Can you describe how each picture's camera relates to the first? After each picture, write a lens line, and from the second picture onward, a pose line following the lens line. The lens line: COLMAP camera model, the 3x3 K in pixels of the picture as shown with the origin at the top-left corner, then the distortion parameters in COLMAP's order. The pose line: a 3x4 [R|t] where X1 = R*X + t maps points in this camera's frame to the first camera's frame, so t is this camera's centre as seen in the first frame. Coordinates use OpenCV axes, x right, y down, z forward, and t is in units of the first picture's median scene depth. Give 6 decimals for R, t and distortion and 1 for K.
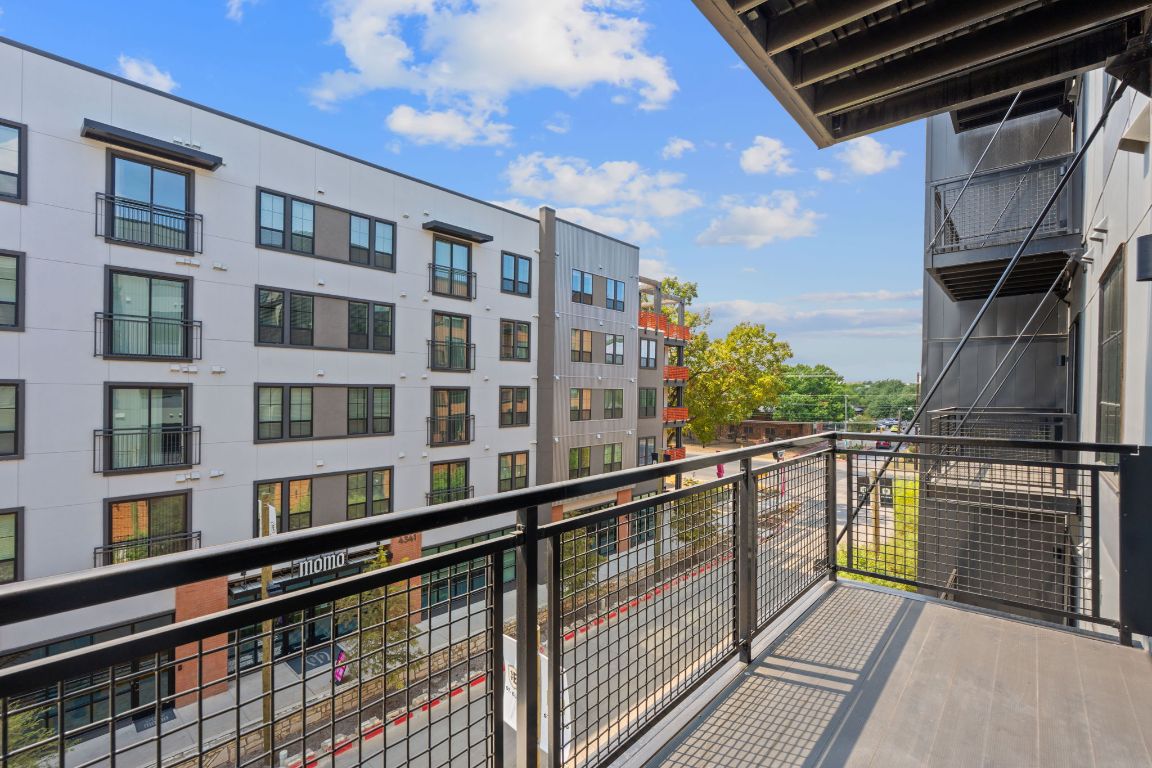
lens RADIAL K [[509.2, 0, 583.2], [0, 509.2, 398.0], [0, 0, 1]] dist [-0.006303, -0.000070]
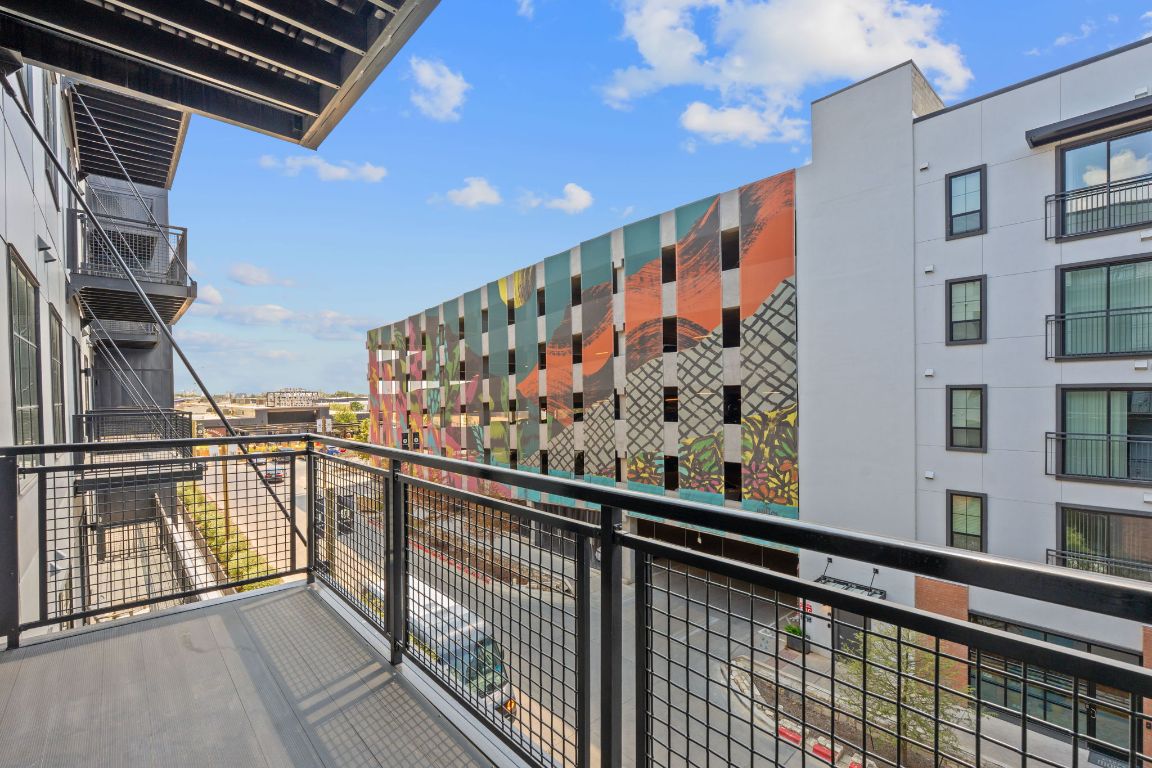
lens RADIAL K [[509.2, 0, 570.7], [0, 509.2, 408.2], [0, 0, 1]] dist [-0.006303, -0.000070]
pose [[-0.105330, 0.019451, -0.994247, 0.144065], [-0.004796, 0.999787, 0.020067, -0.000586], [0.994426, 0.006882, -0.105214, 0.164132]]
